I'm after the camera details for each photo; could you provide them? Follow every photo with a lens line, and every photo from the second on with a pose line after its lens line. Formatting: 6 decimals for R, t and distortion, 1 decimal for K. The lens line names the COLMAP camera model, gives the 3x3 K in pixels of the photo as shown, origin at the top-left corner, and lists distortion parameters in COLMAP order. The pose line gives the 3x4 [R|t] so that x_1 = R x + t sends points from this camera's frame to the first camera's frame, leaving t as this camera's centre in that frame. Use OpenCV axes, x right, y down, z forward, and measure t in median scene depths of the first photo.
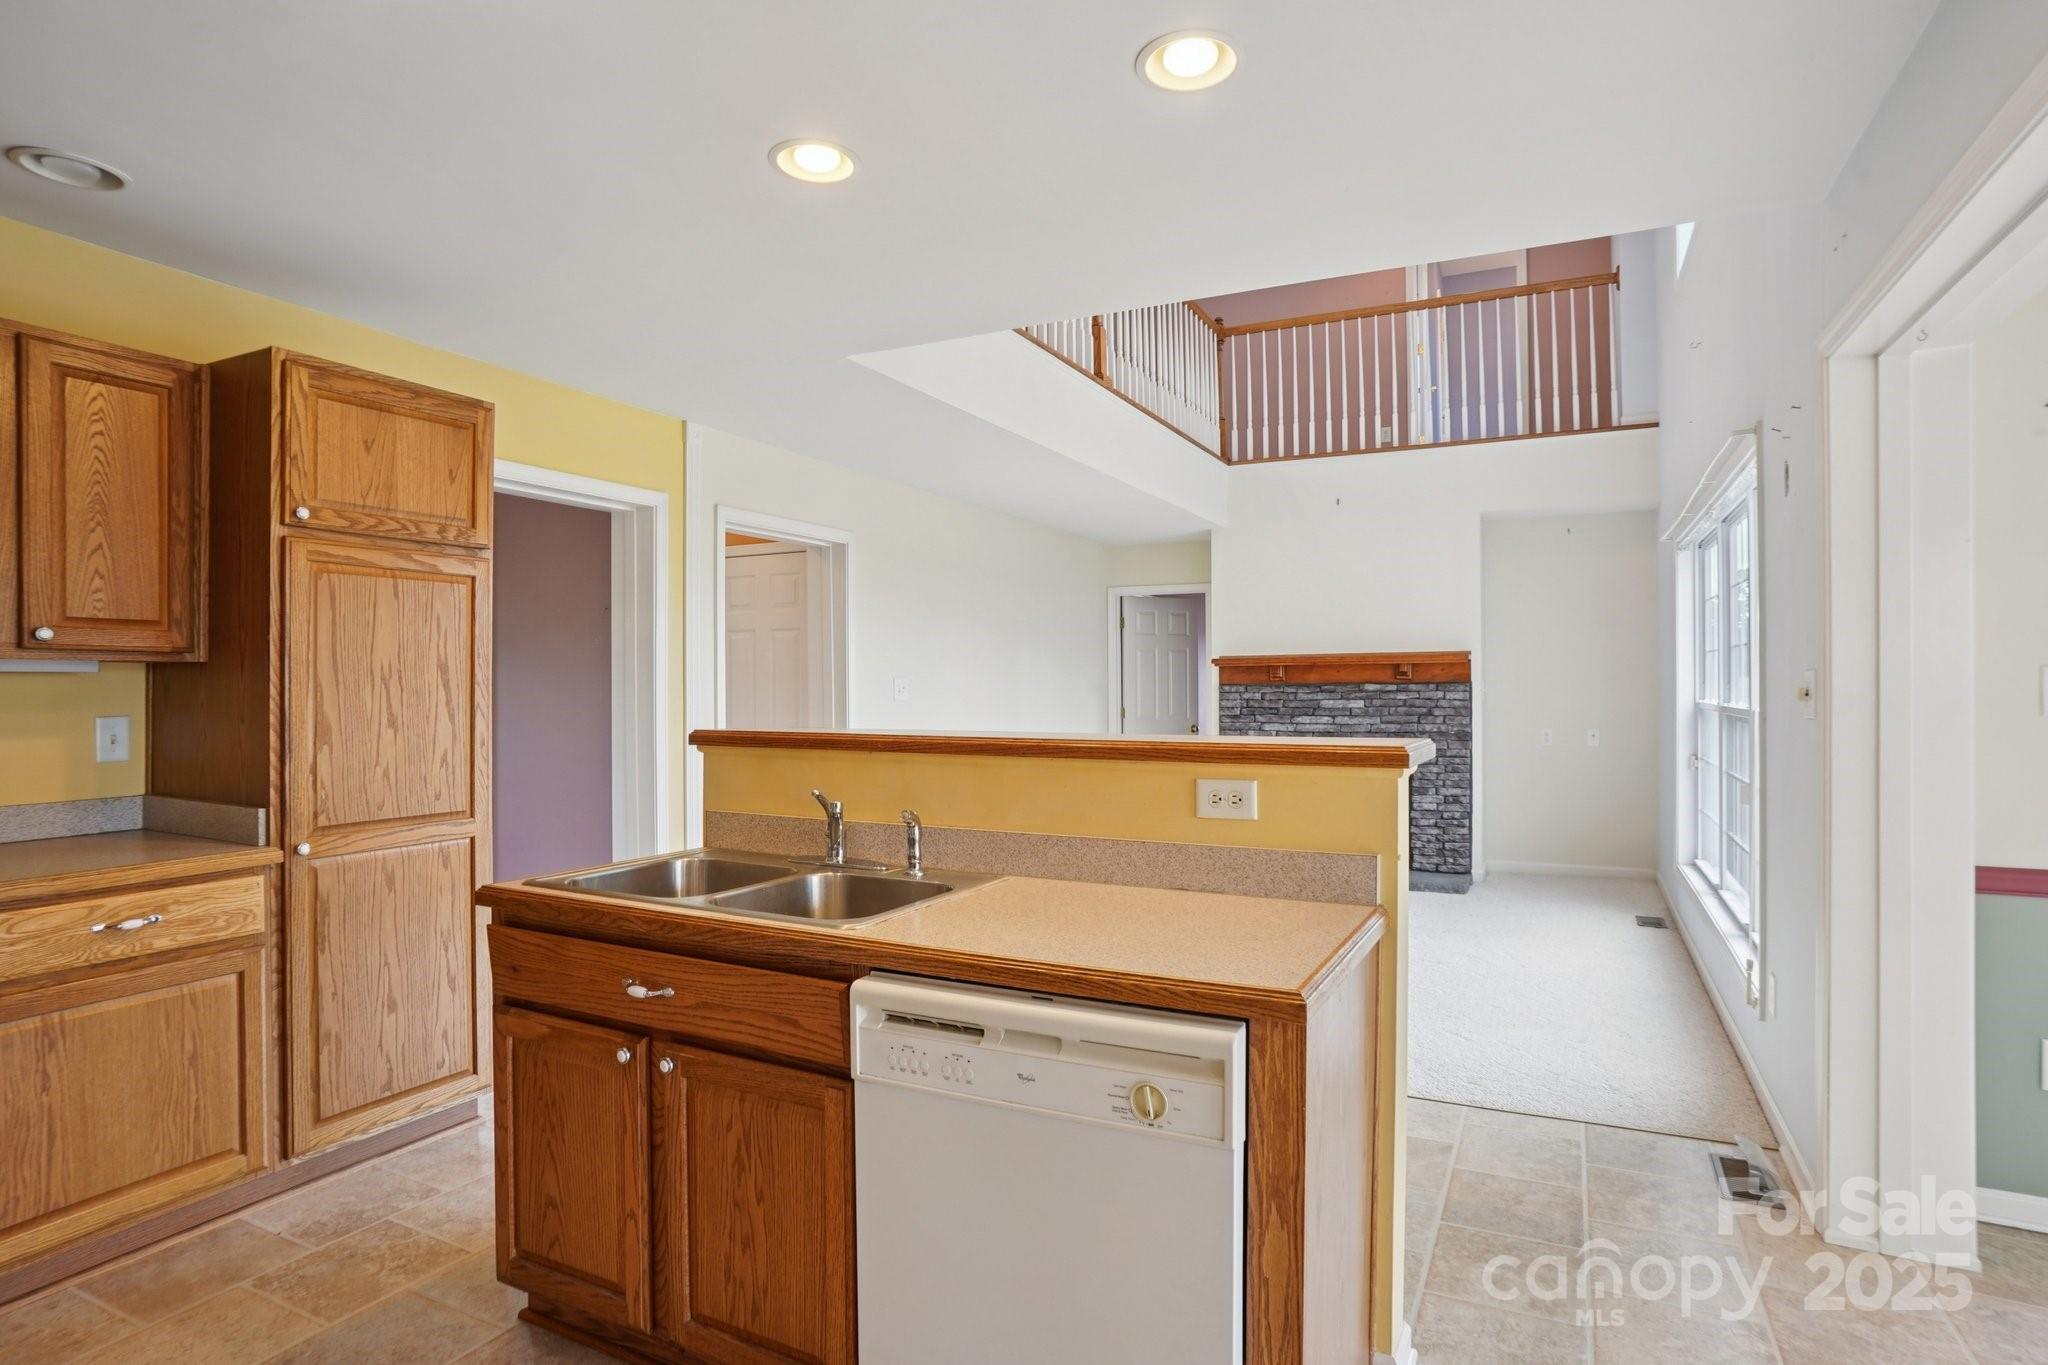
lens RADIAL K [[1110.0, 0, 1026.2], [0, 1110.0, 685.0], [0, 0, 1]] dist [-0.047549, 0.004316]
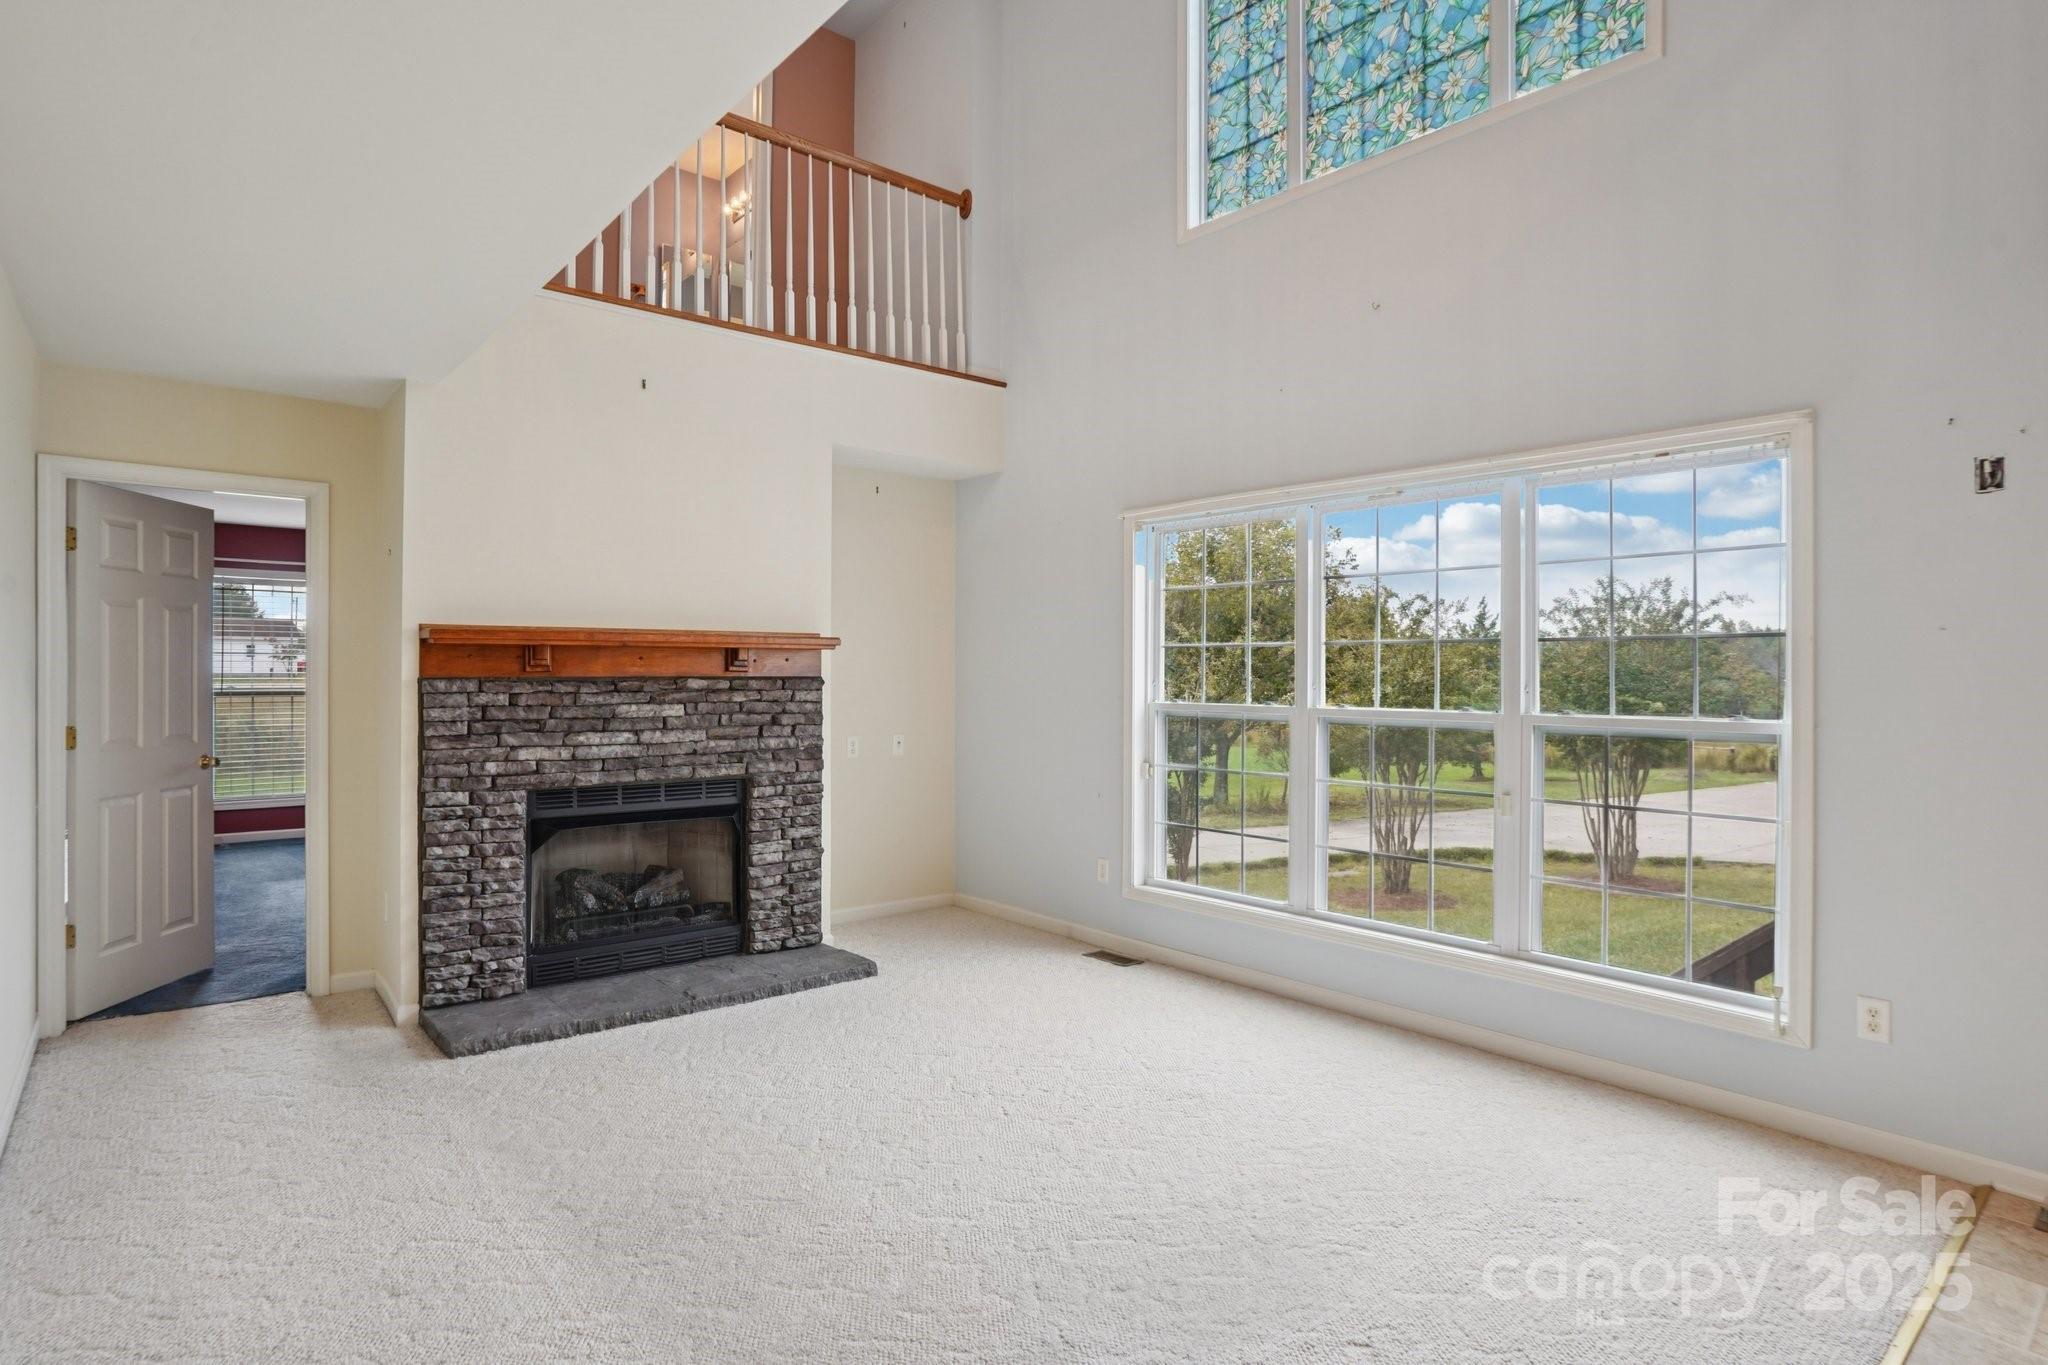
lens RADIAL K [[1110.0, 0, 1010.1], [0, 1110.0, 670.4], [0, 0, 1]] dist [-0.047549, 0.004316]
pose [[0.383185, 0.006055, 0.923652, -0.213282], [-0.013525, 0.999908, -0.000944, -0.007786], [-0.923572, -0.012131, 0.383232, 0.590991]]
